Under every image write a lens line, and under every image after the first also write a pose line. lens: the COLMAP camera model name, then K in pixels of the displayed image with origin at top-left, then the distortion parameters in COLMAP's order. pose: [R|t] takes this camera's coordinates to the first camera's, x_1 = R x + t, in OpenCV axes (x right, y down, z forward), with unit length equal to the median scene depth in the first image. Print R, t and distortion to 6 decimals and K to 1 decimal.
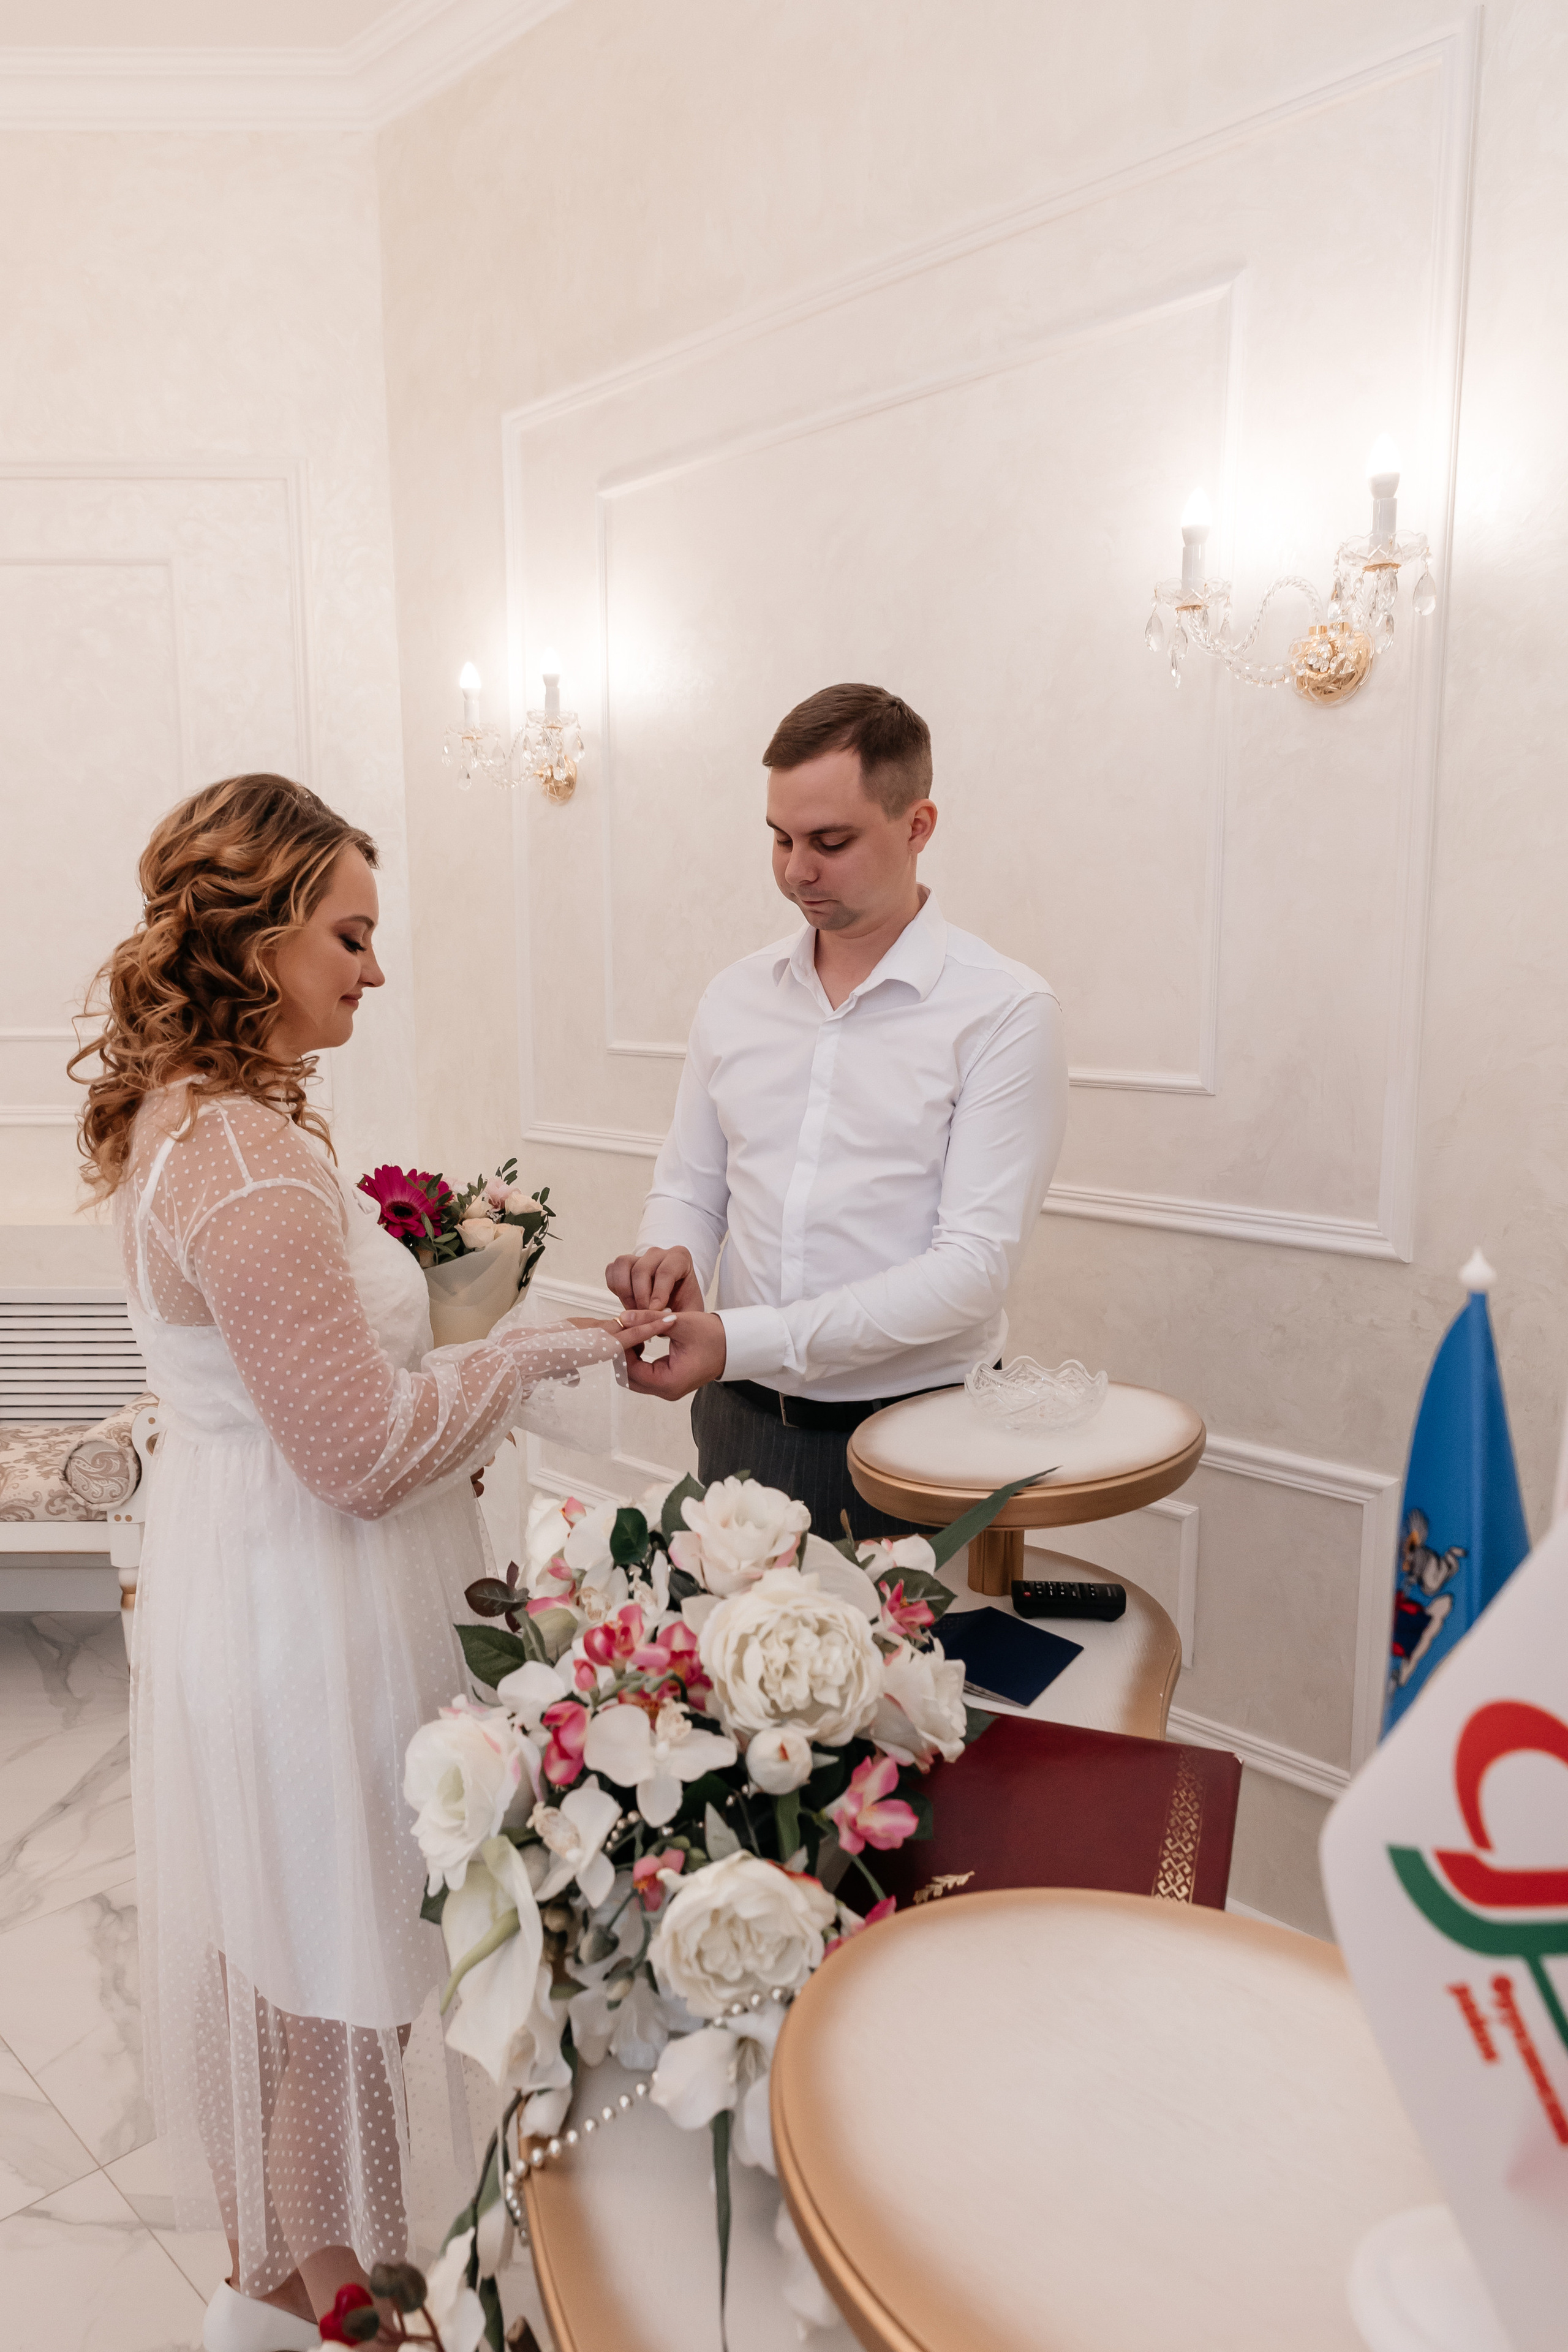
lens RADIAL K [[1689.1, 0, 737.3], [0, 1689.1, 1211.0], [0, 0, 1]] dist [0.031076, -0.026716]
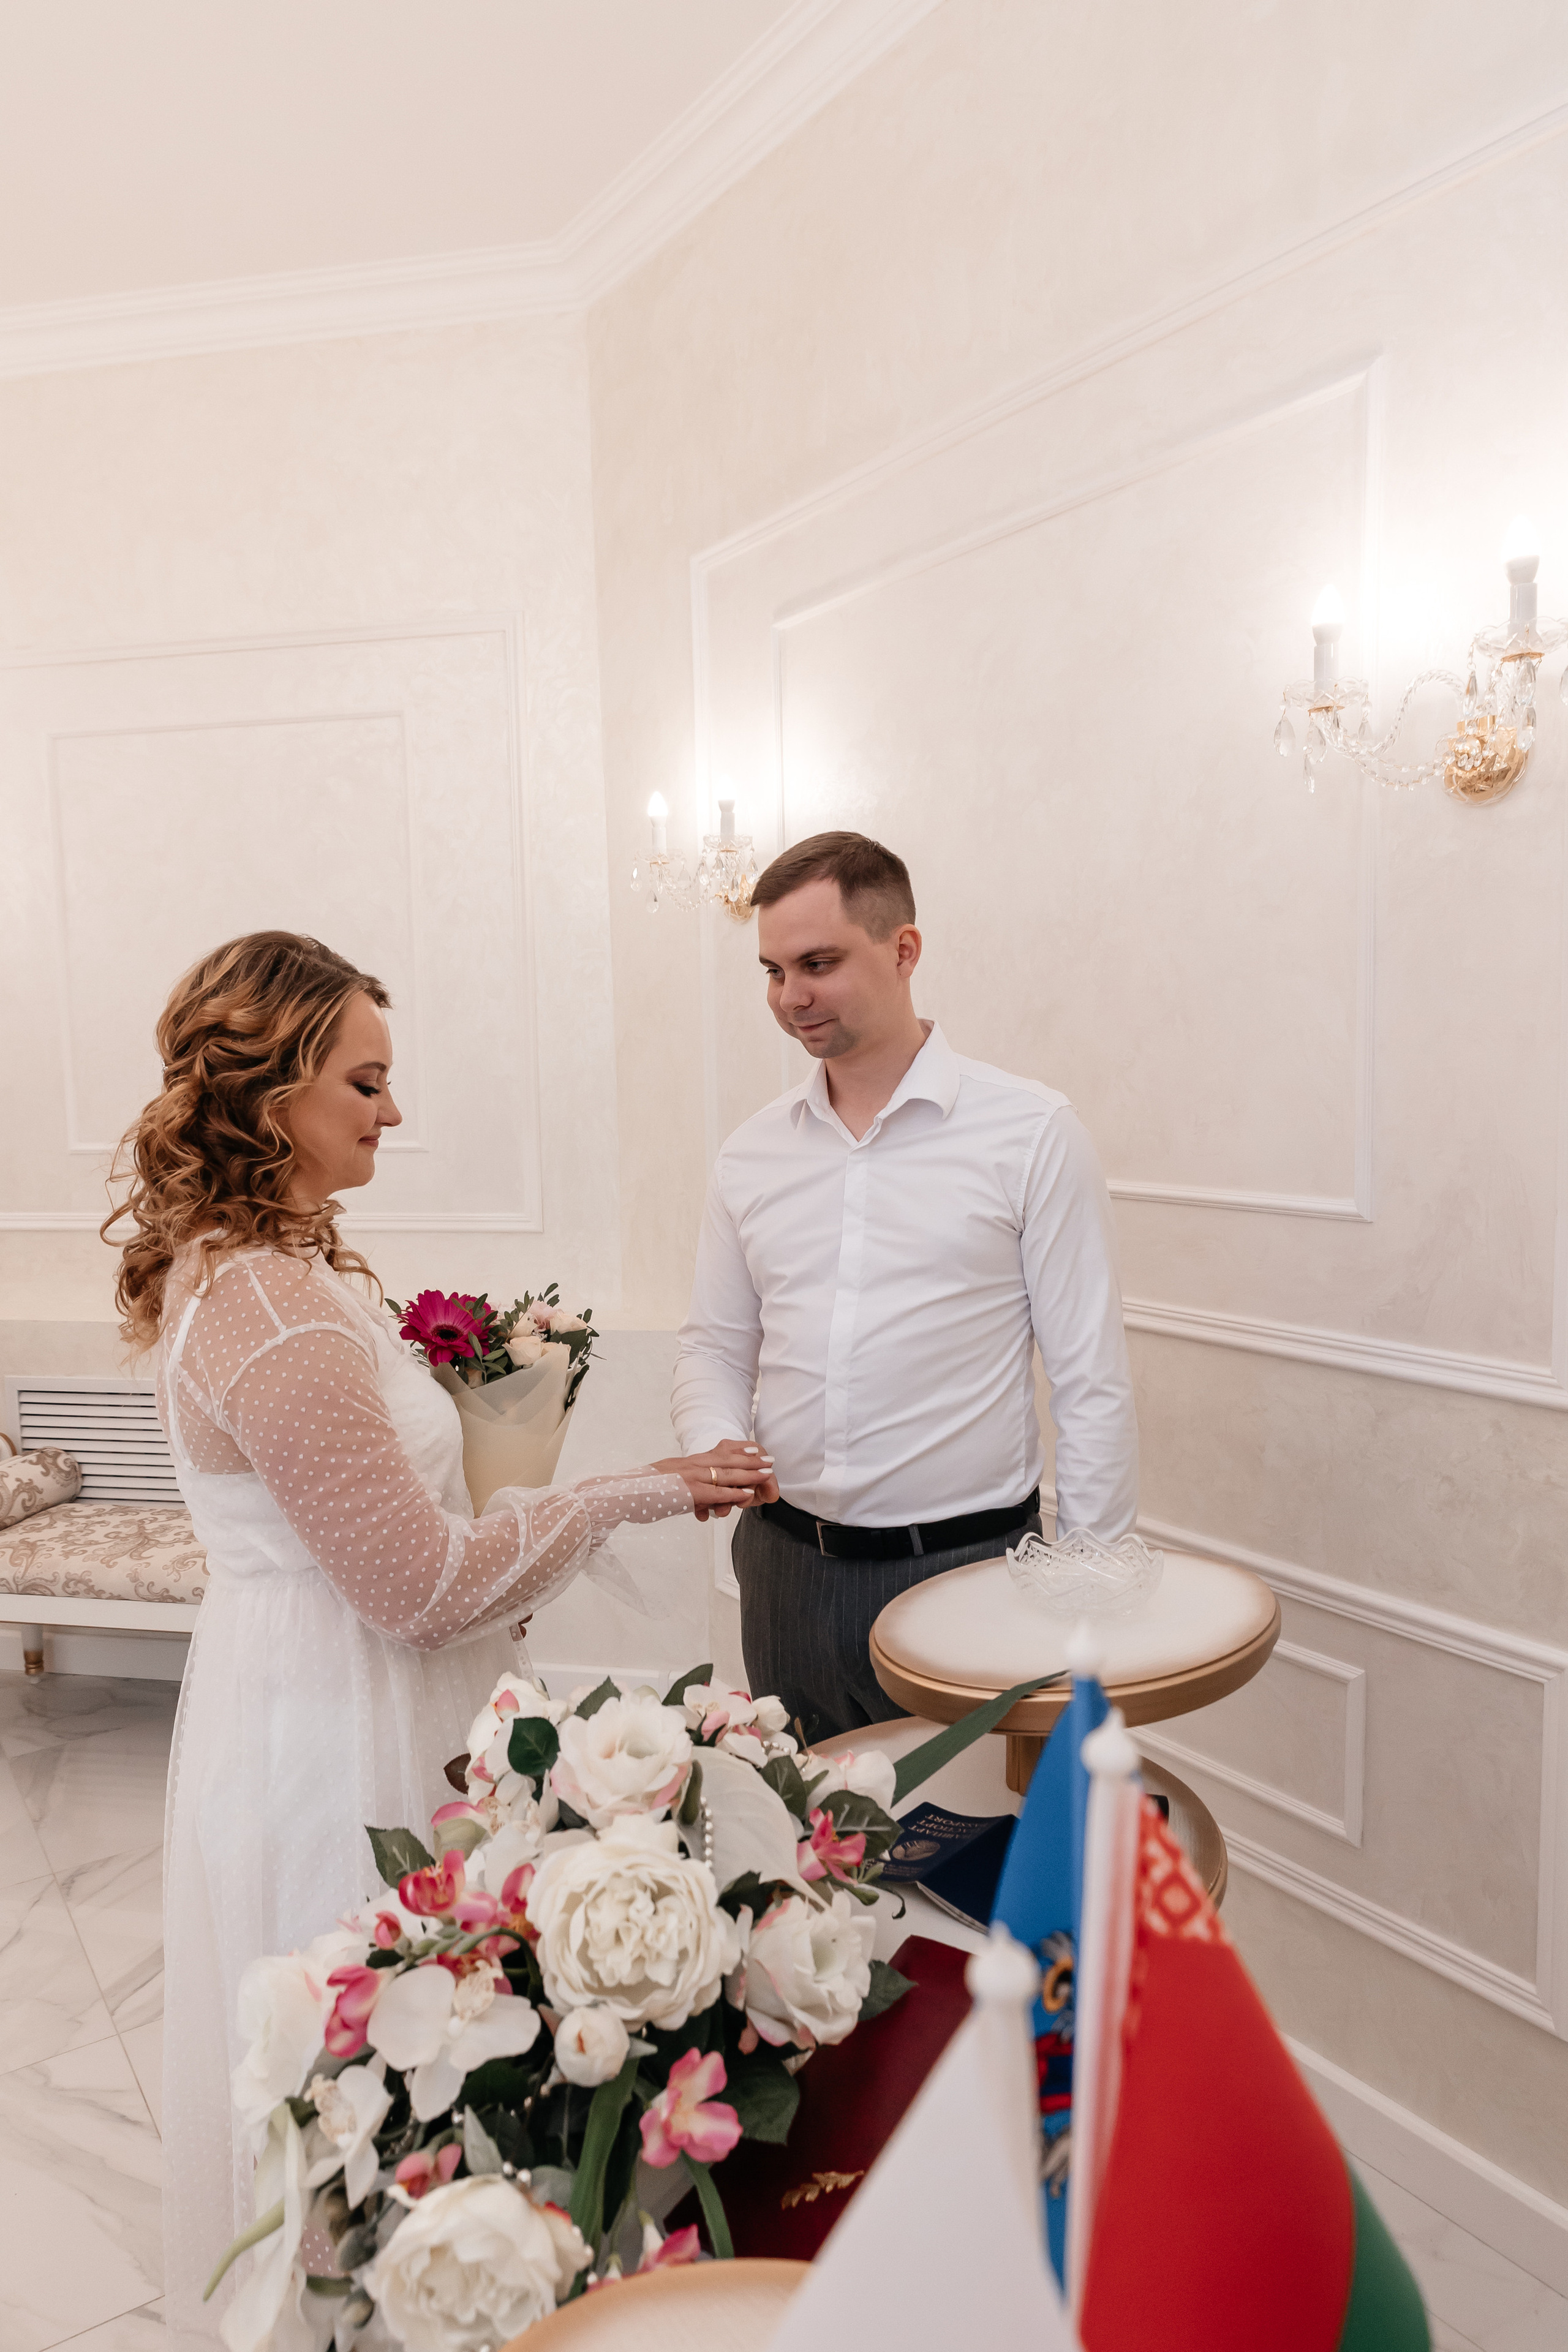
lens RADIAL K [[1624.9, 0, 735.9], [0, 1624.9, 1200.8], [0, 0, 1]] dist [-0.003824, 0.003522]
pose [[0.981220, -0.001849, -0.192884, 0.176556], [-0.007926, 0.998723, -0.049895, -0.052216], [0.192730, 0.050487, 0.979952, 0.101672]]
